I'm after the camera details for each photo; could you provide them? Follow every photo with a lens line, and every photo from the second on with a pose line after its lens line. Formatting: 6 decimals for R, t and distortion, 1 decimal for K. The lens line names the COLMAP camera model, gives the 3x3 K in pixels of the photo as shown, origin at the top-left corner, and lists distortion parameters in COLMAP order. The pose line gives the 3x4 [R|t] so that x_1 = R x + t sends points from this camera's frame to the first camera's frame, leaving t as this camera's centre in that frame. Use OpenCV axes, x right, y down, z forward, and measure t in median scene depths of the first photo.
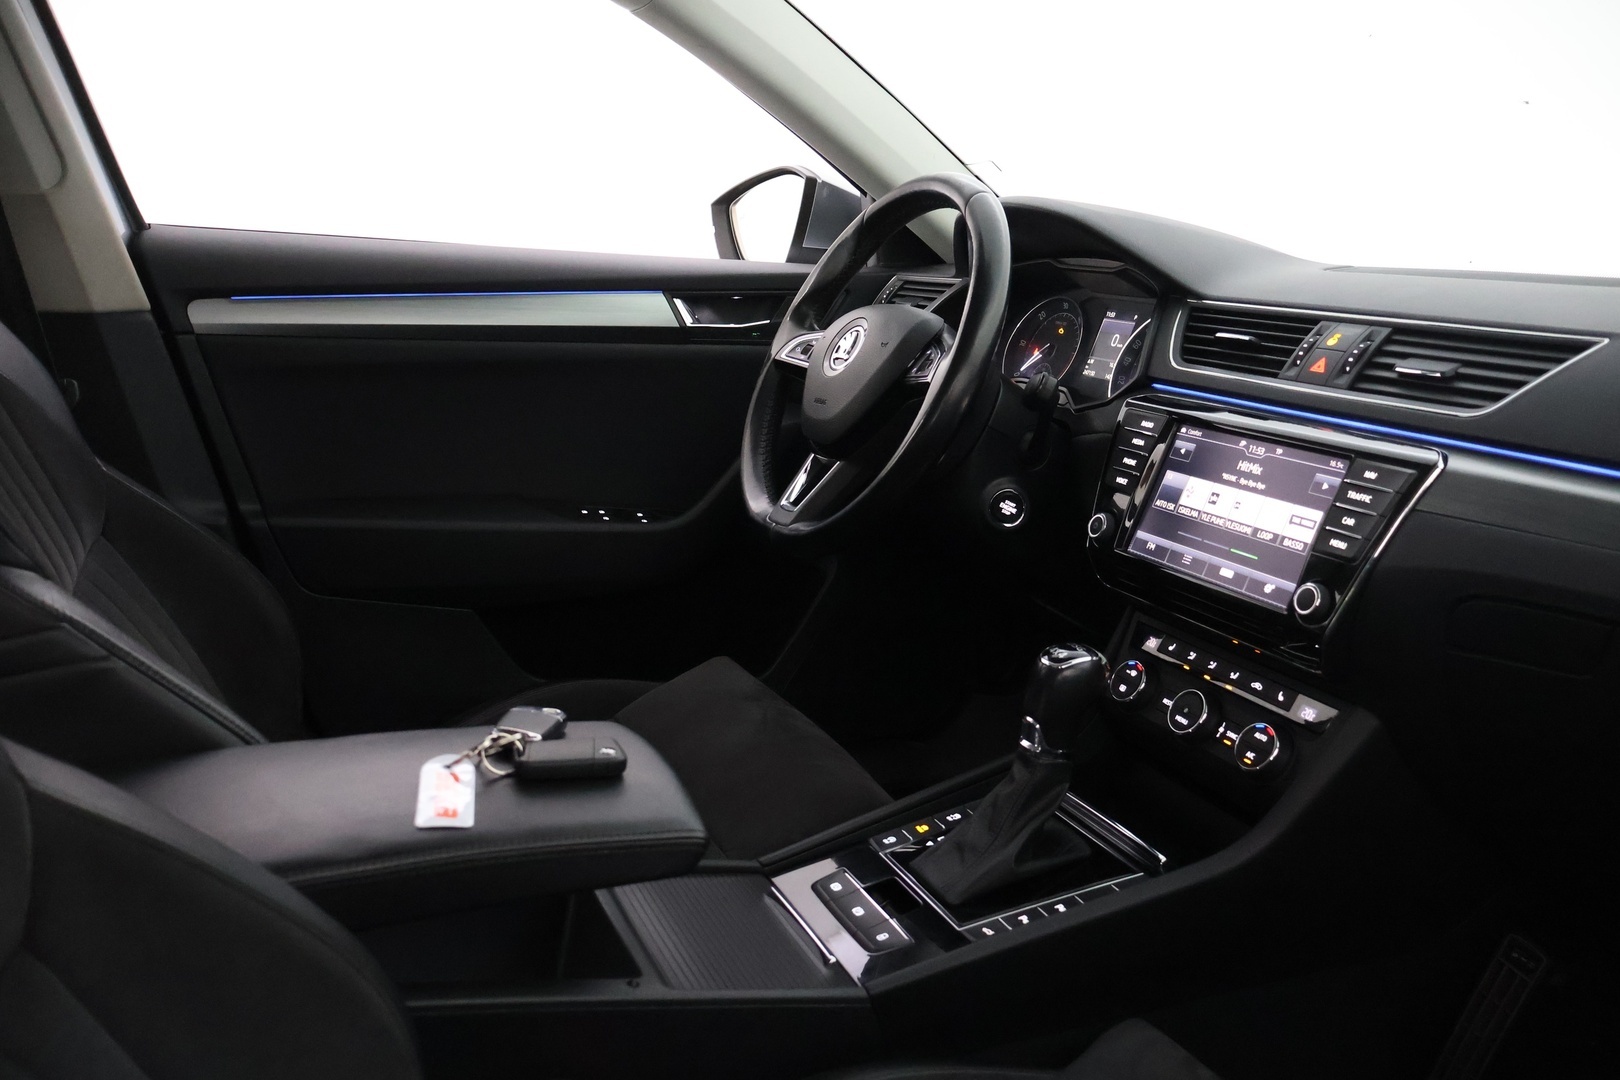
lens RADIAL K [[1312.6, 0, 858.9], [0, 1312.6, 535.4], [0, 0, 1]] dist [-0.008788, -0.010935]
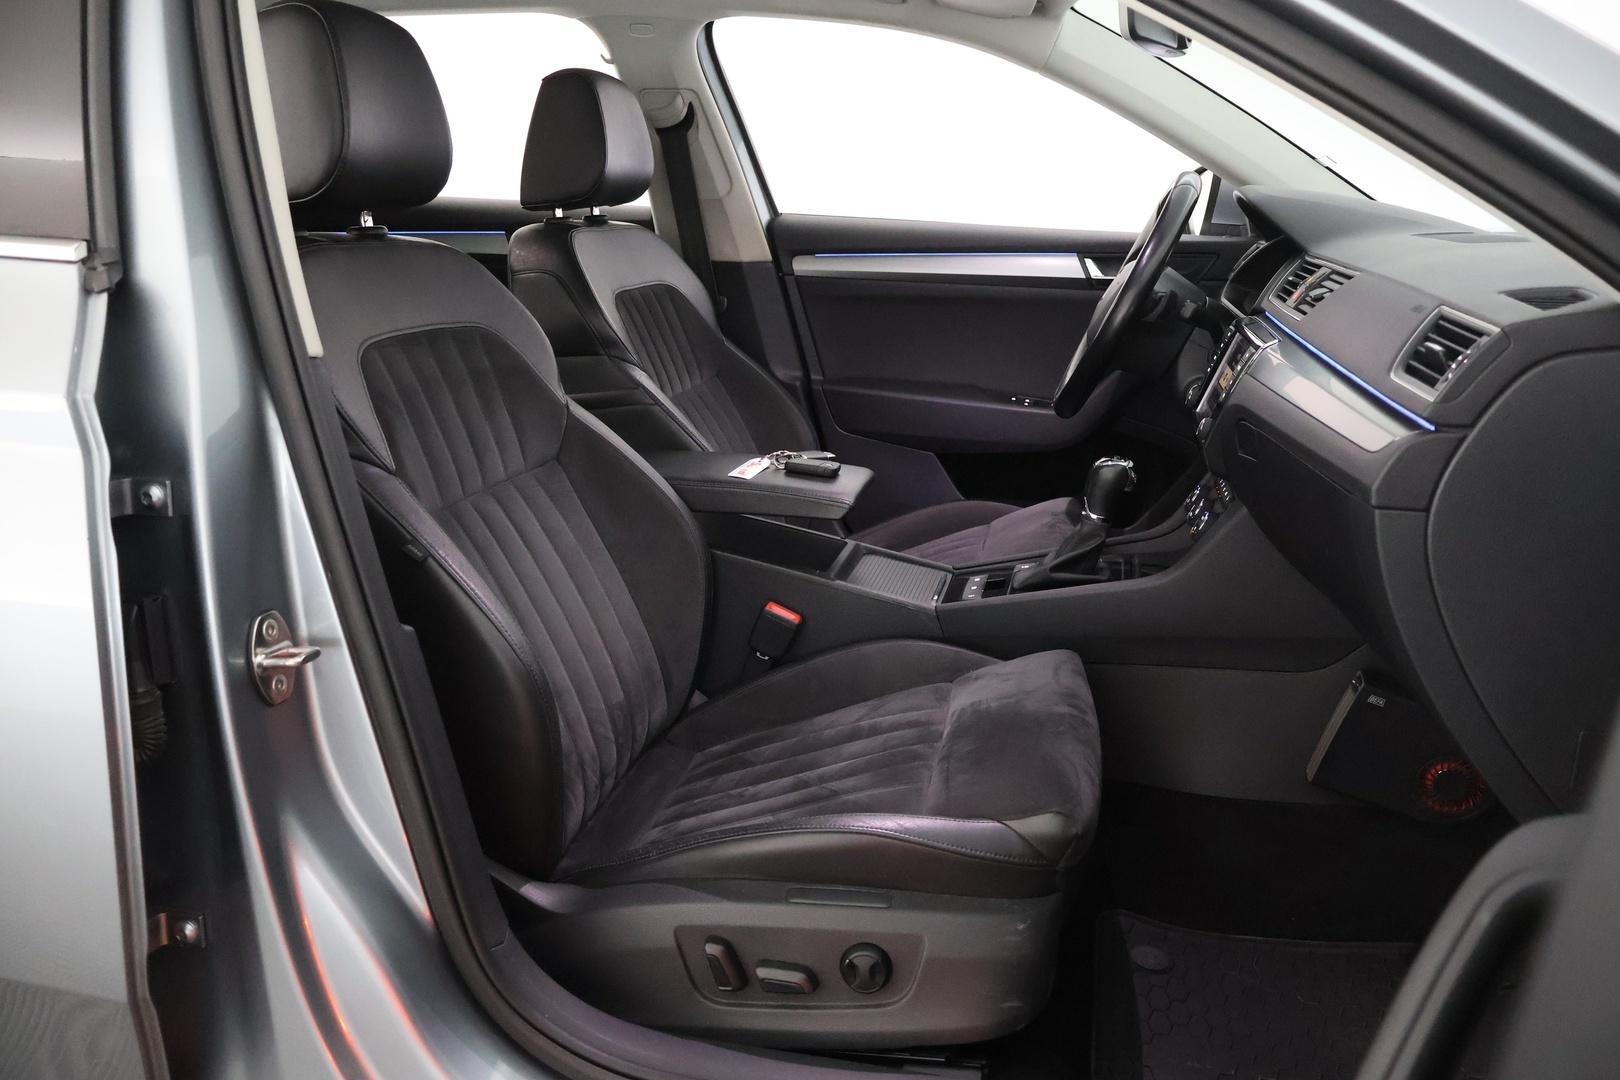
lens RADIAL K [[1312.6, 0, 858.9], [0, 1312.6, 535.4], [0, 0, 1]] dist [-0.008788, -0.010935]
pose [[0.815230, 0.121439, -0.566262, 0.621330], [-0.114129, 0.992282, 0.048495, 0.099858], [0.567780, 0.025092, 0.822798, -0.404397]]
